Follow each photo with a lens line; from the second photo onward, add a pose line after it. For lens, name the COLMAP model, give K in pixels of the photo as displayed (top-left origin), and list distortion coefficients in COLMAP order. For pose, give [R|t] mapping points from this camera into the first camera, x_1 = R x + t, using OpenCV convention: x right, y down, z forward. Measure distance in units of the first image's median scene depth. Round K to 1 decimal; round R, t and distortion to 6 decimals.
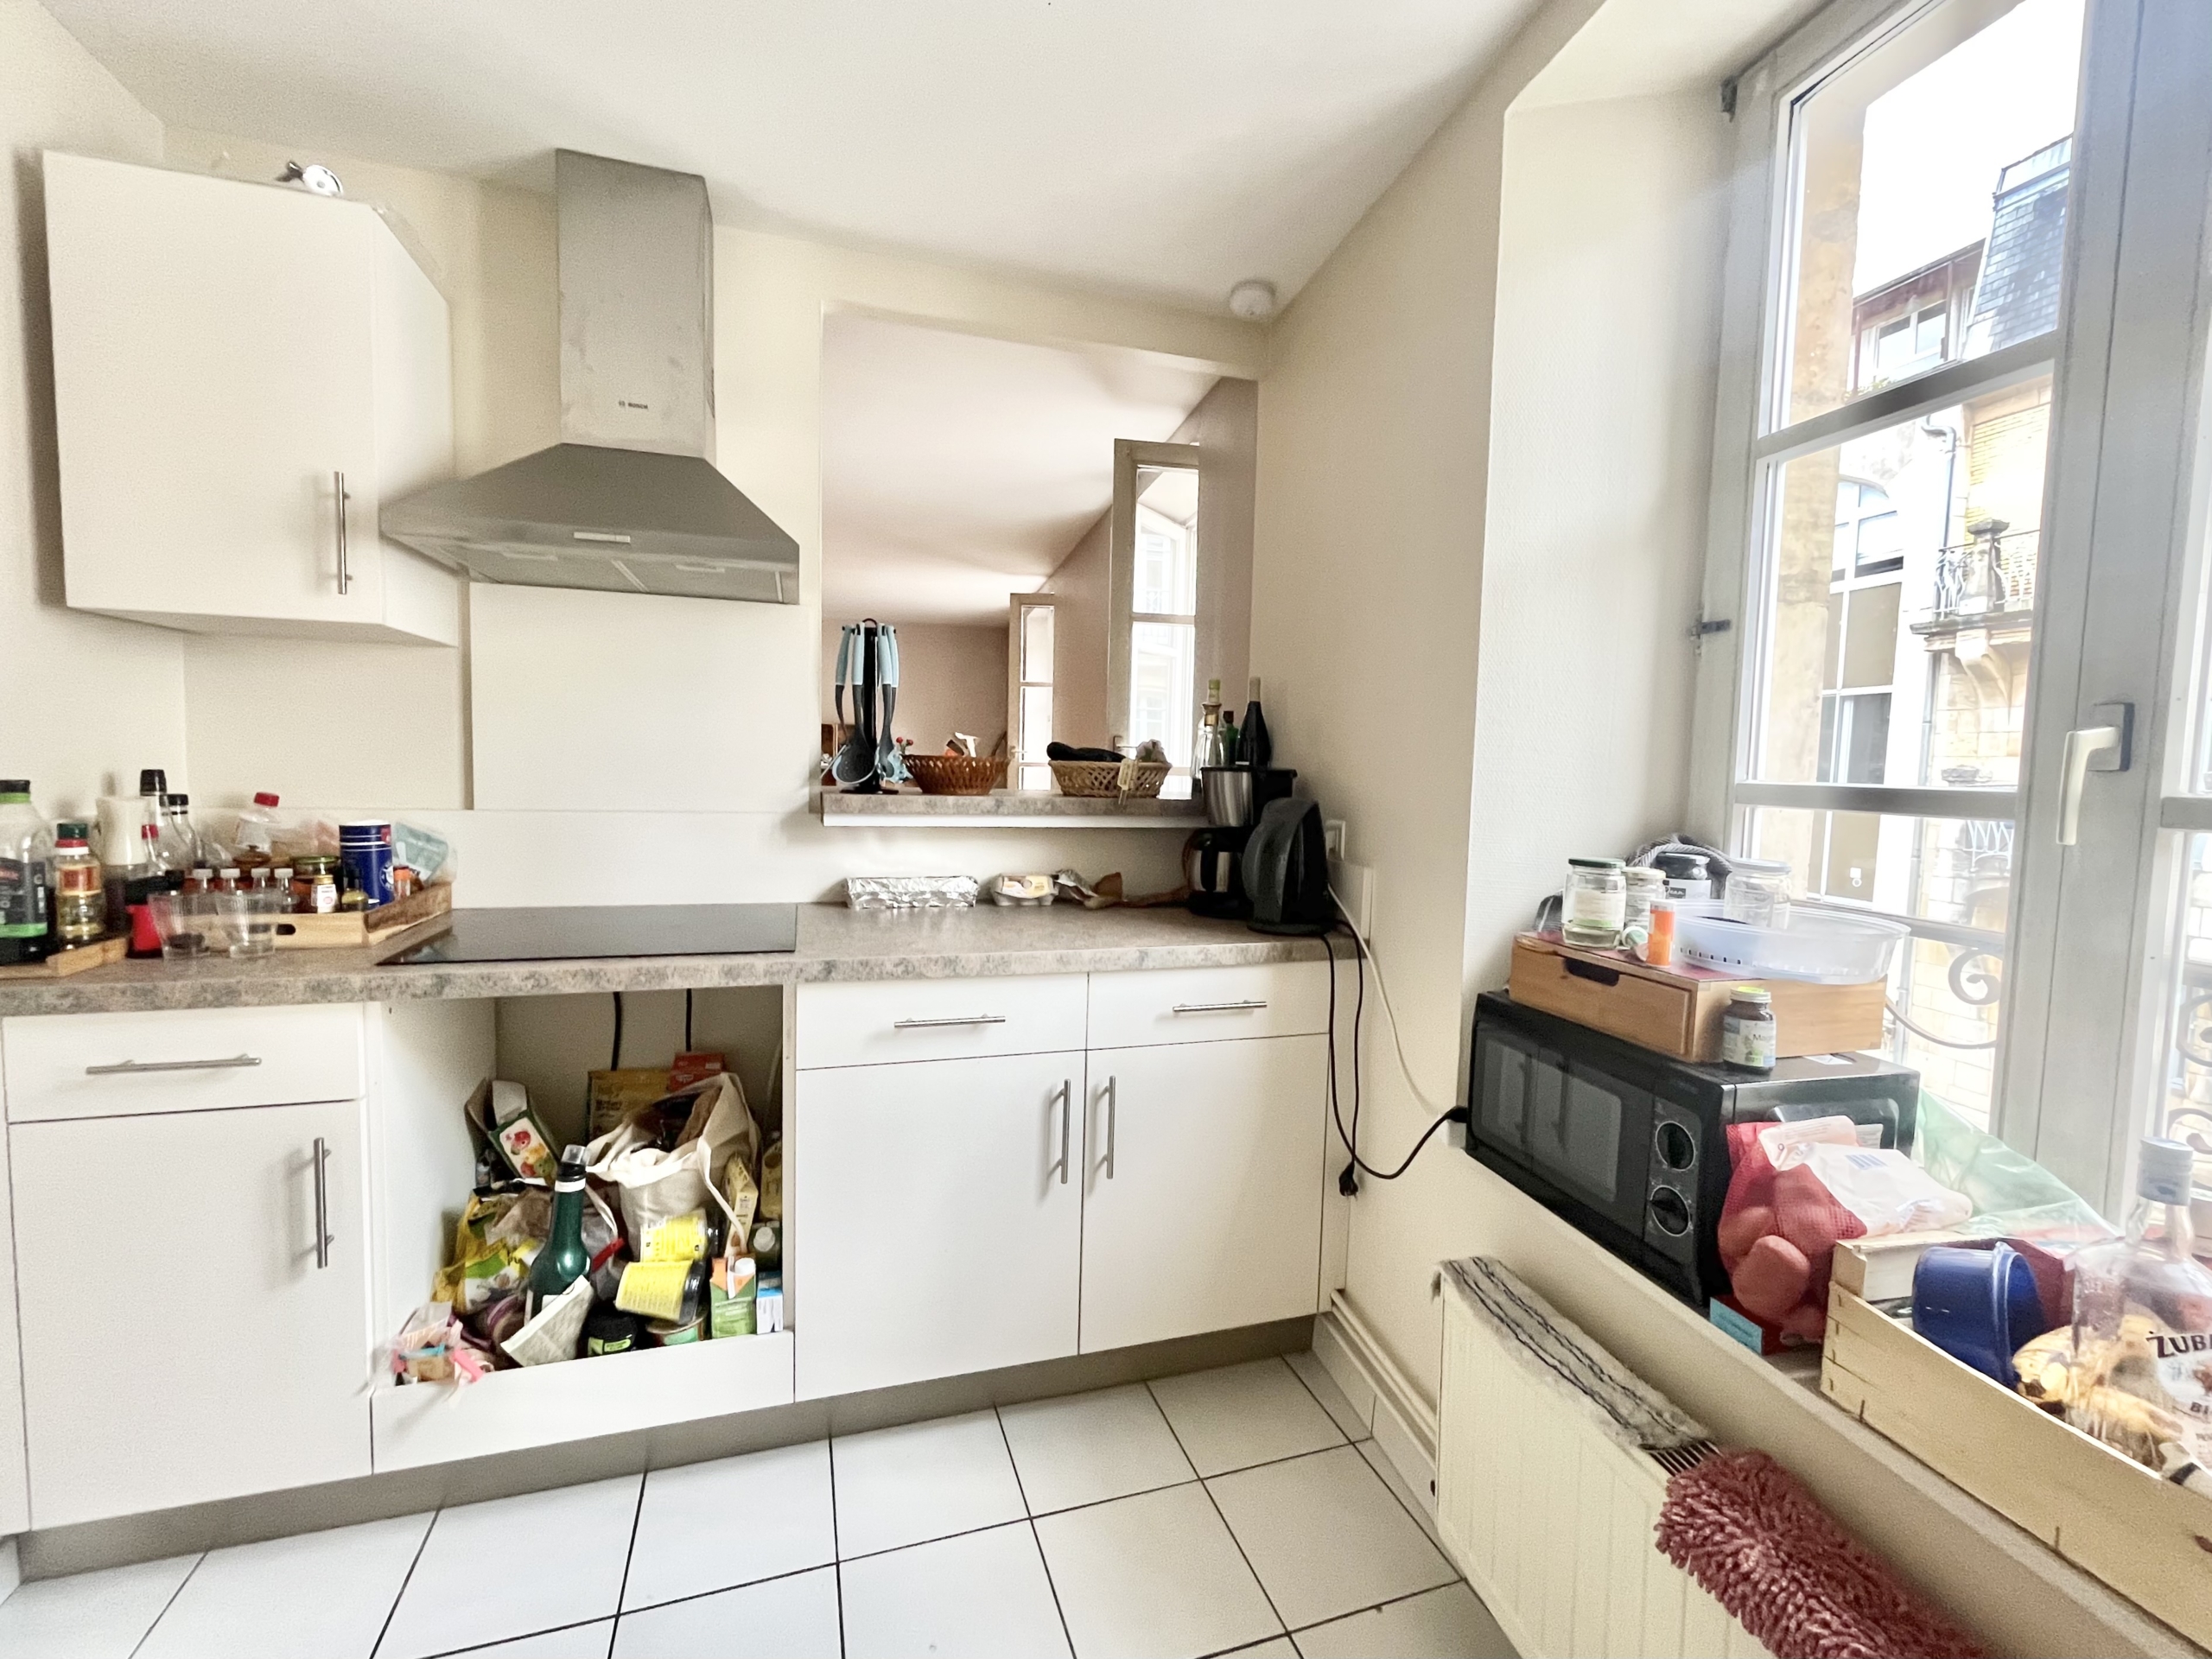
lens RADIAL K [[954.8, 0, 1106.0], [0, 954.8, 829.5], [0, 0, 1]] dist [0.000241, -0.000186]
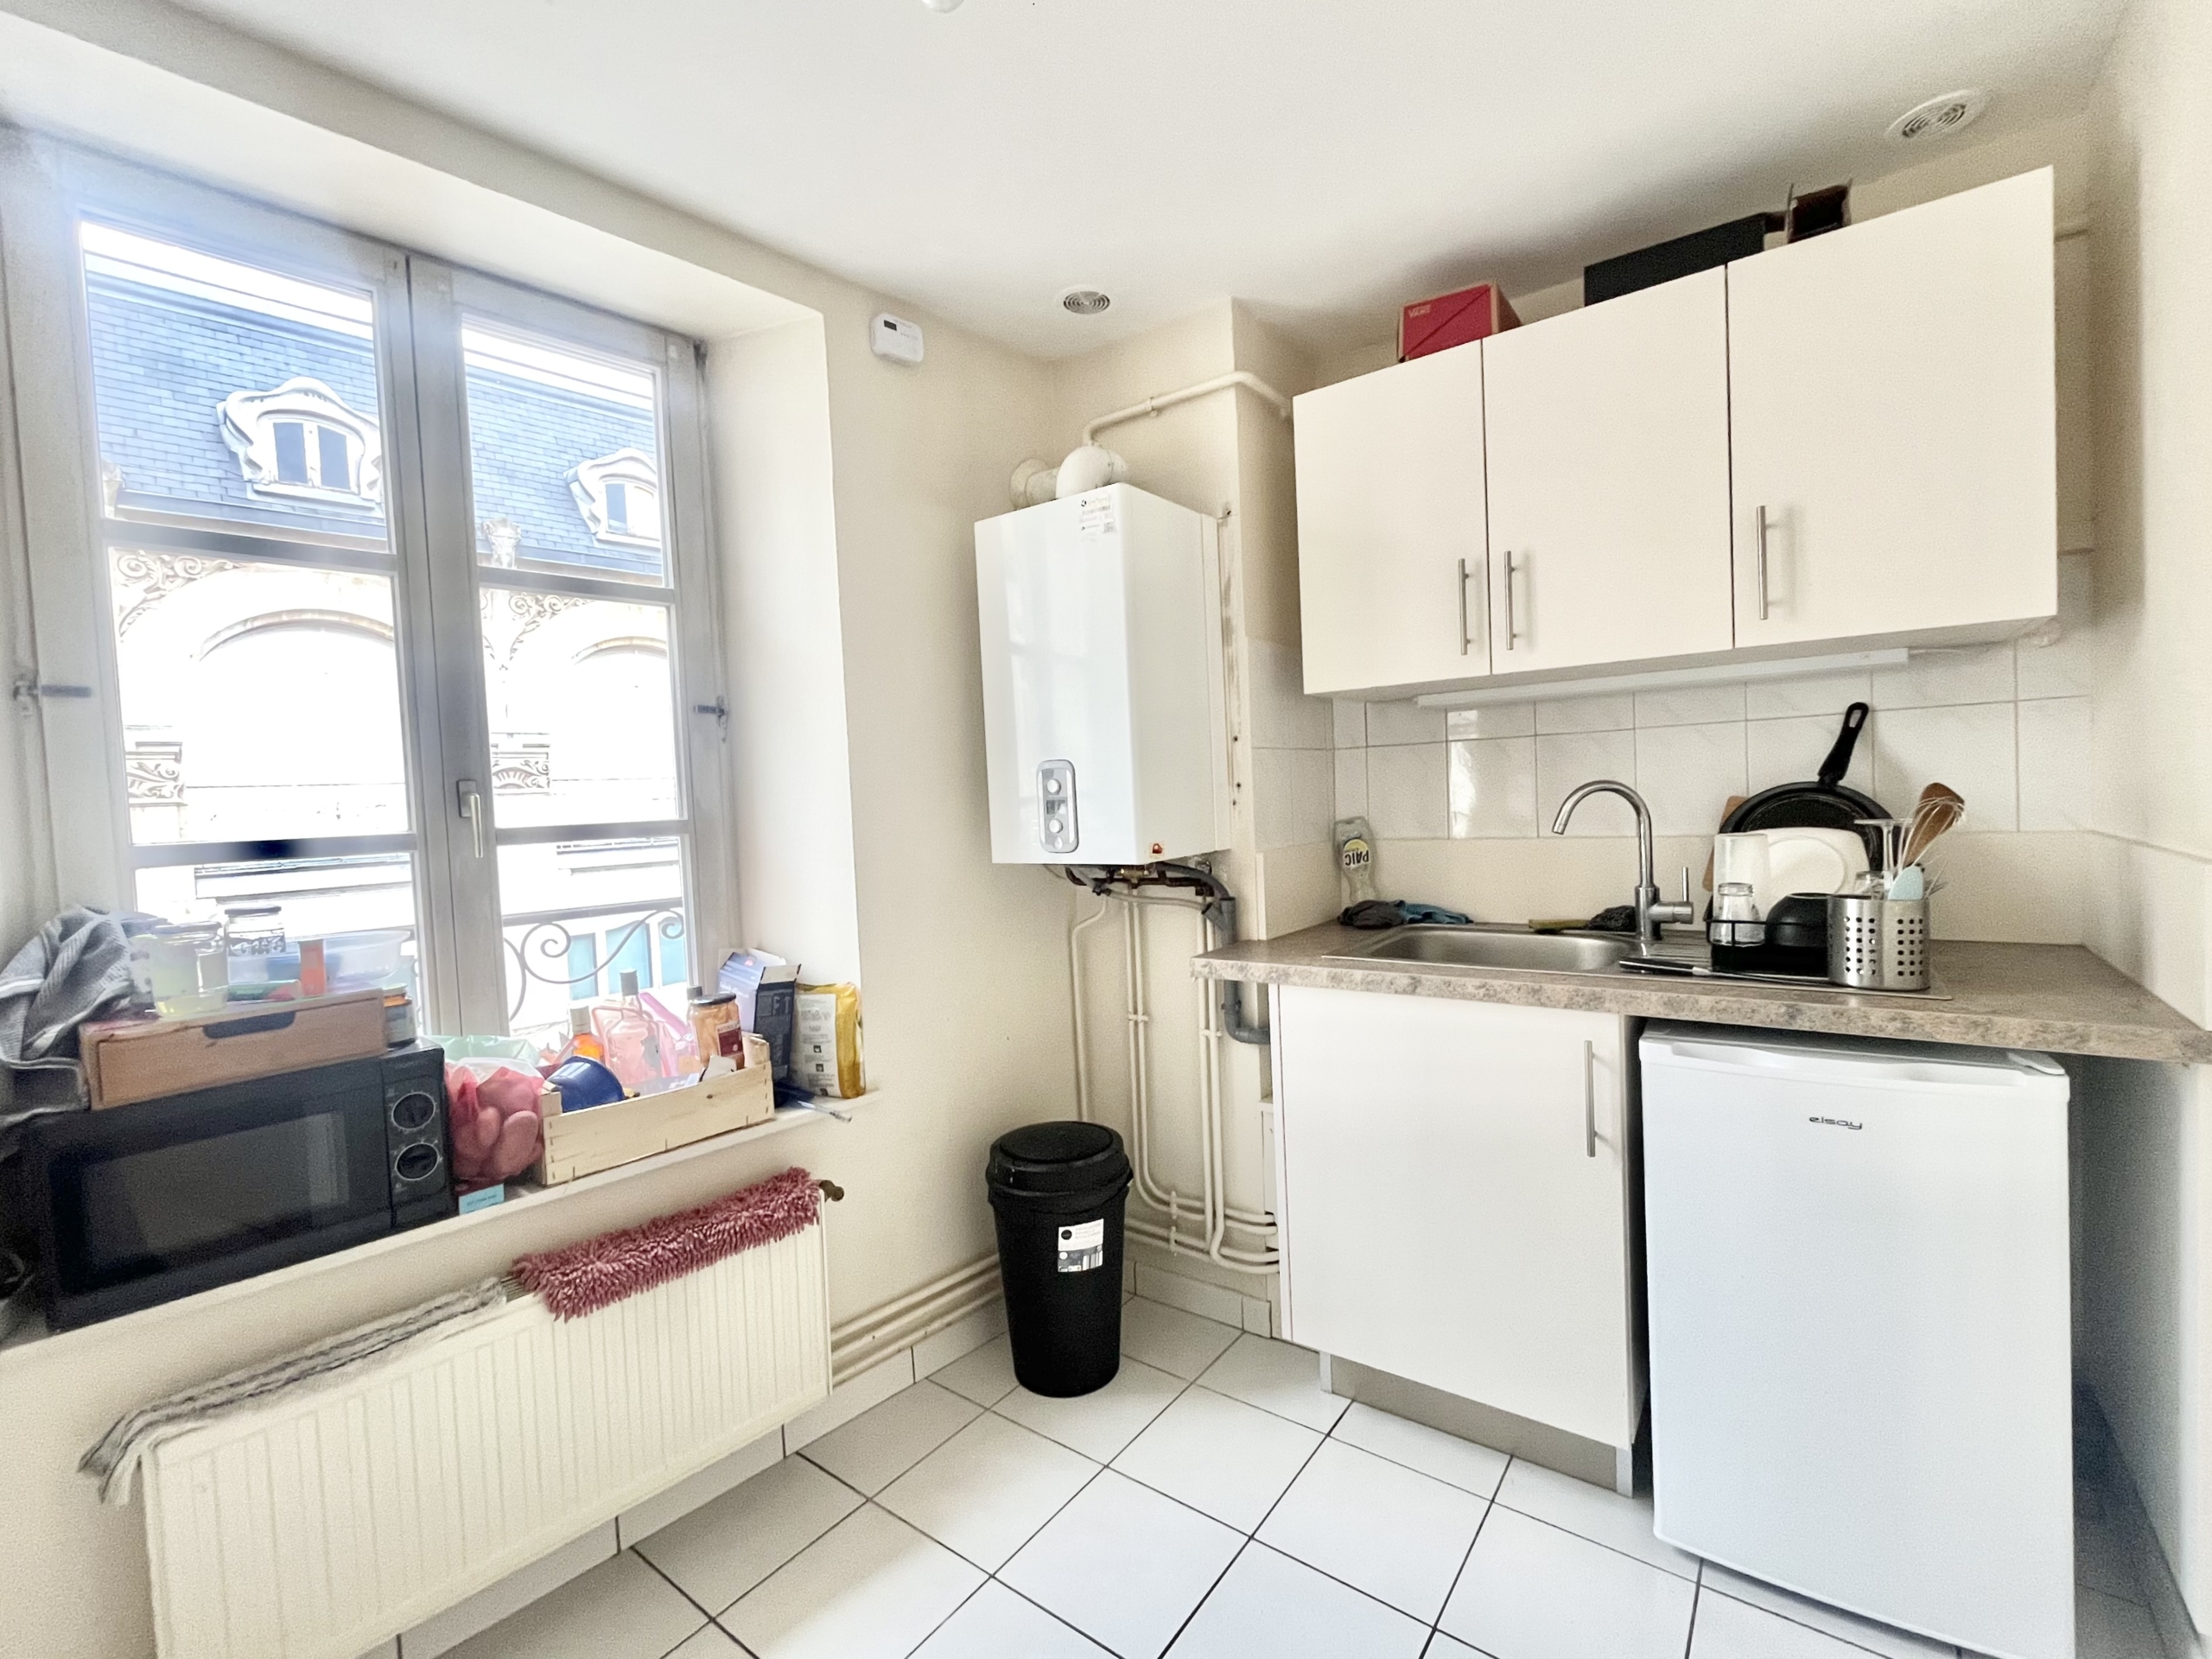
lens RADIAL K [[954.8, 0, 1106.0], [0, 954.8, 829.5], [0, 0, 1]] dist [0.000241, -0.000186]
pose [[-0.571765, -0.026544, 0.819988, -0.989441], [0.091164, 0.991231, 0.095654, -0.088451], [-0.815337, 0.129445, -0.564331, 0.895291]]
